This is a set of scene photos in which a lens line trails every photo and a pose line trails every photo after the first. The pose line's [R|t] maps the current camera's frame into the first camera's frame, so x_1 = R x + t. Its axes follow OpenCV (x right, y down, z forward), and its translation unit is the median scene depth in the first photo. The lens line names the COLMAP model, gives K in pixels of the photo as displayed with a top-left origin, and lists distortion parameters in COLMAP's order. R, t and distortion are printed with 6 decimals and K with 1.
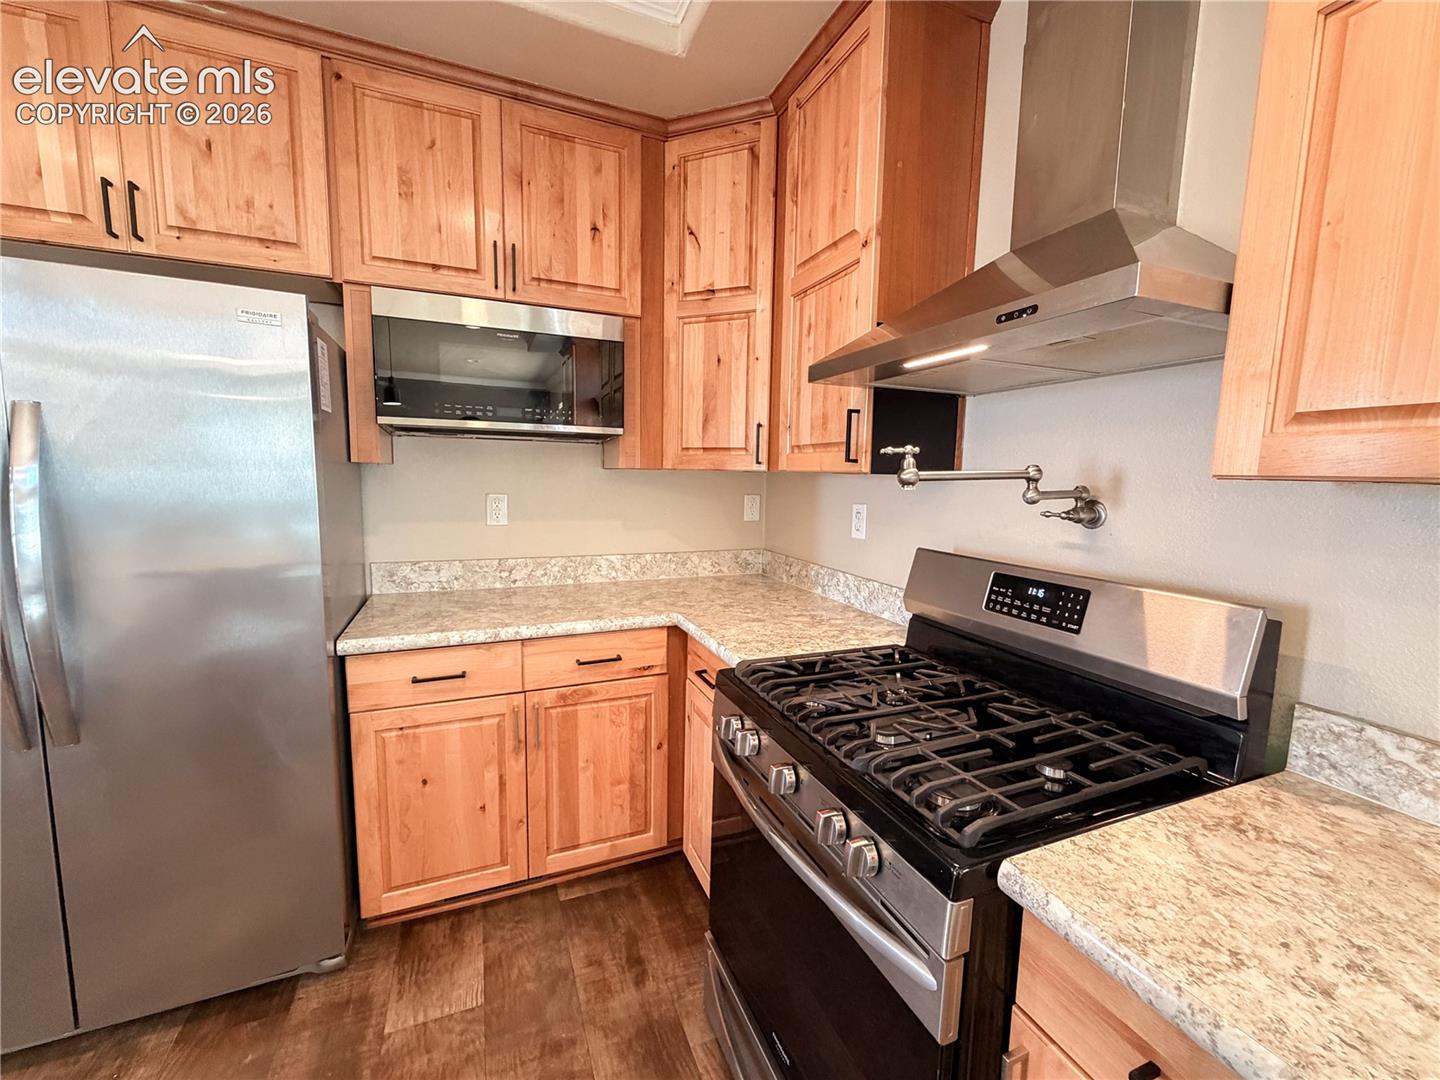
lens RADIAL K [[570.3, 0, 712.7], [0, 570.3, 538.7], [0, 0, 1]] dist [-0.001658, -0.000412]
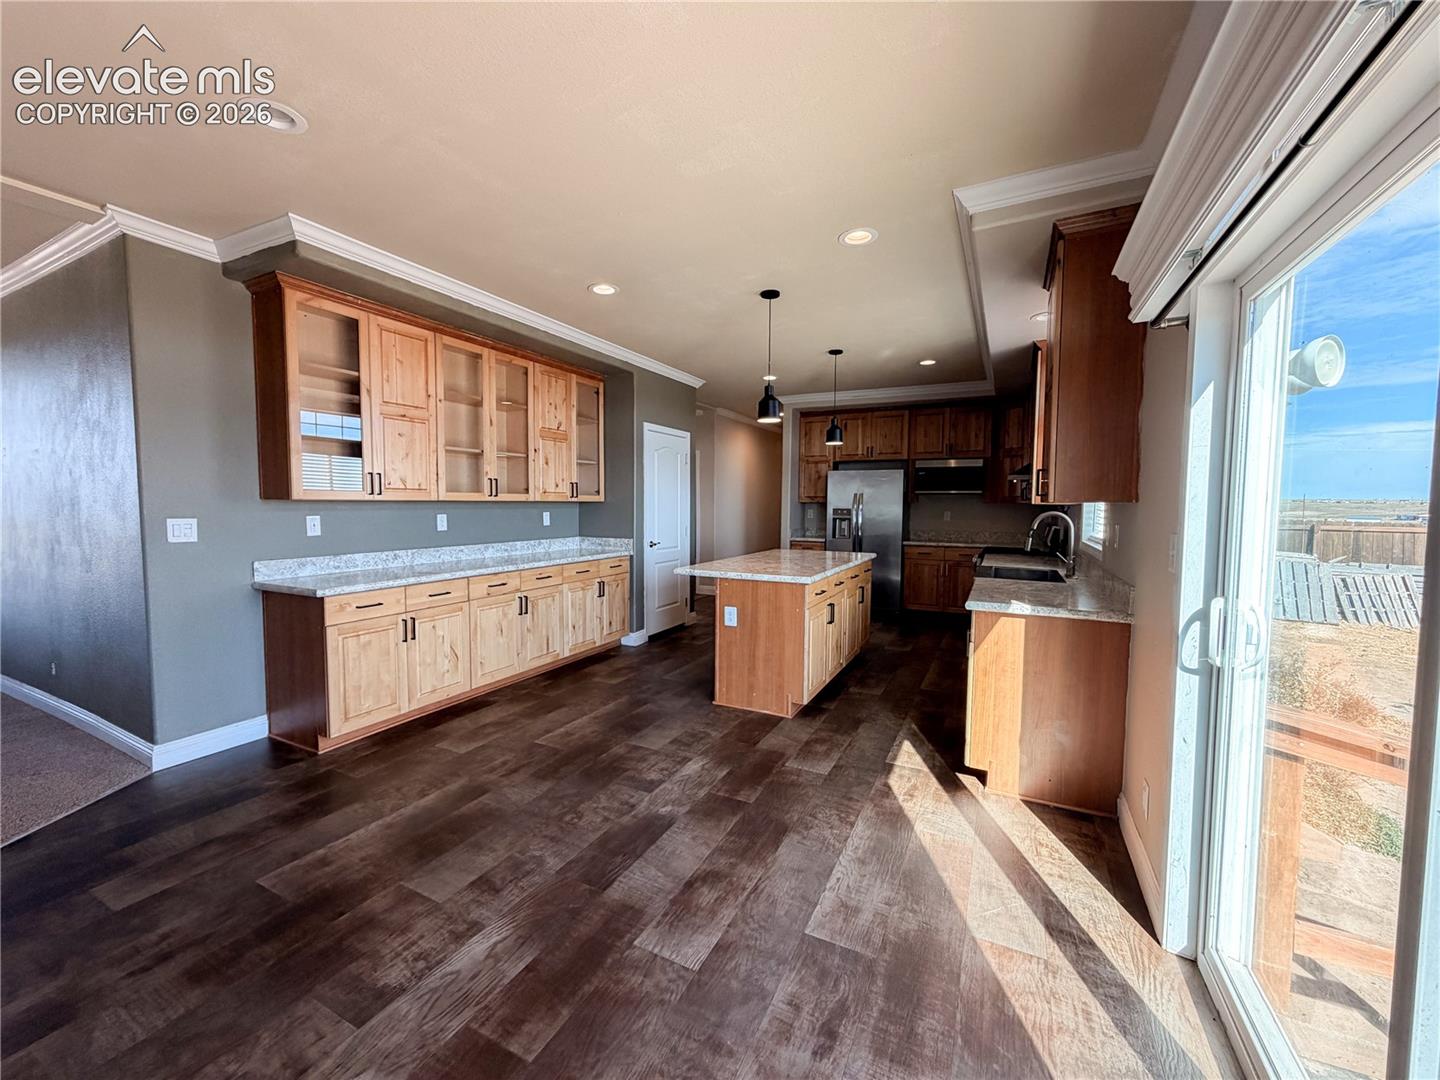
lens RADIAL K [[570.3, 0, 712.7], [0, 570.3, 538.7], [0, 0, 1]] dist [-0.001658, -0.000412]
pose [[0.656947, 0.034650, -0.753140, 1.494265], [-0.081115, 0.996393, -0.024914, 0.334195], [0.749561, 0.077458, 0.657388, -2.652772]]
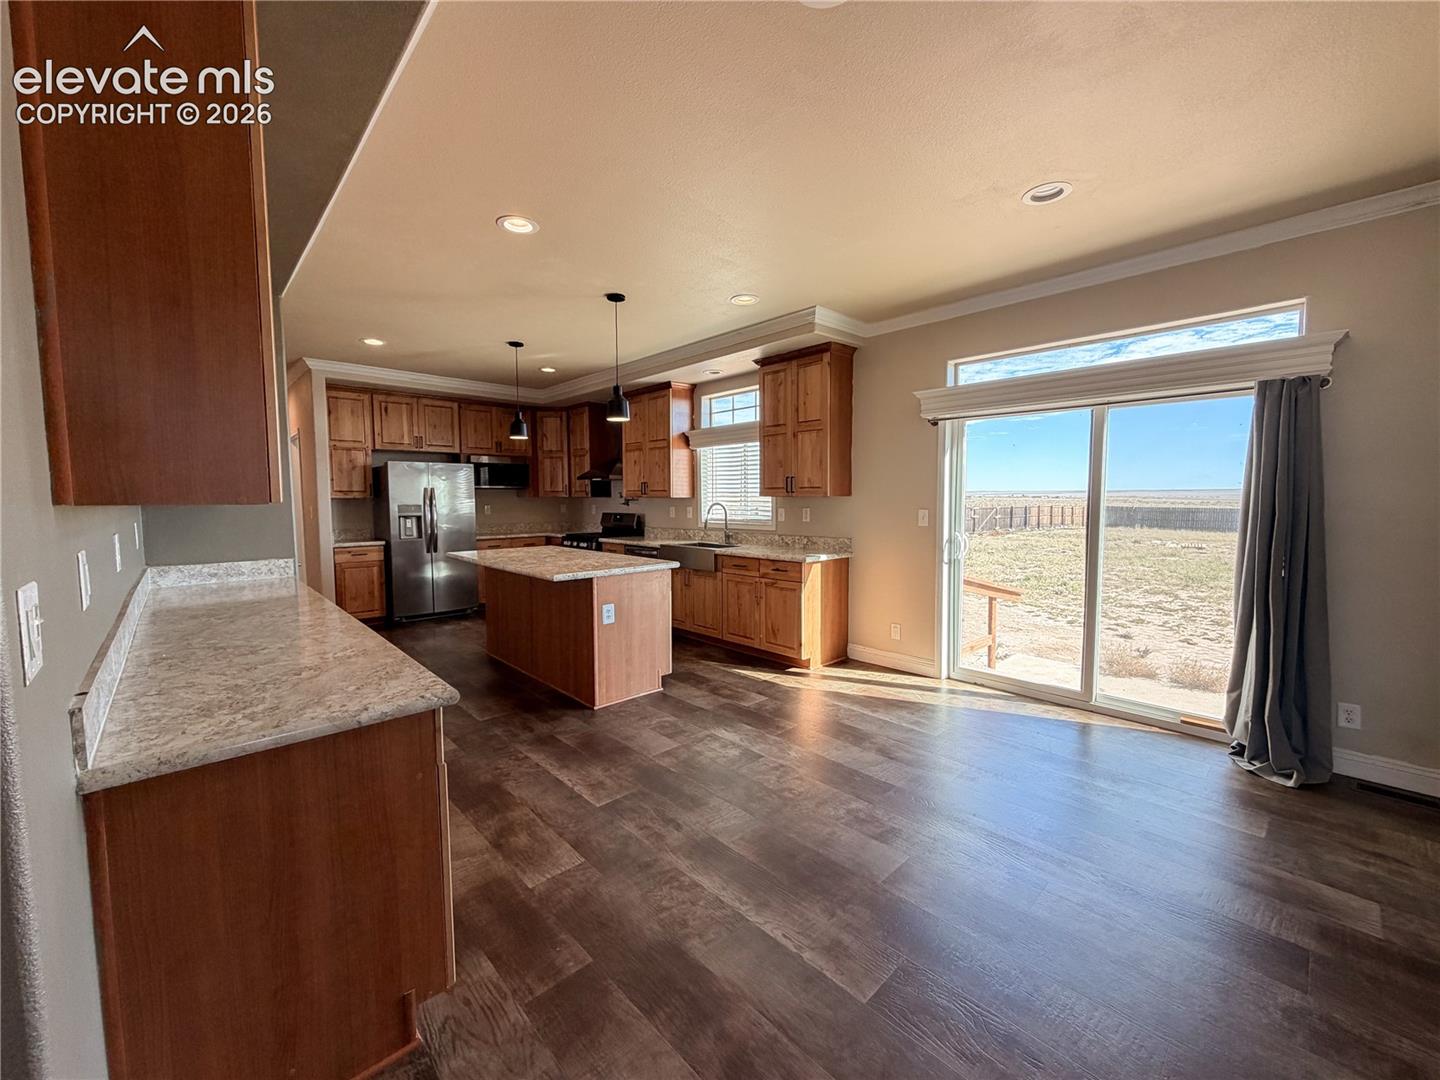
lens RADIAL K [[570.3, 0, 712.7], [0, 570.3, 538.7], [0, 0, 1]] dist [-0.001658, -0.000412]
pose [[0.933178, -0.047136, 0.356311, -0.430656], [0.060942, 0.997759, -0.027614, 0.368969], [-0.354211, 0.047483, 0.933959, -3.294414]]
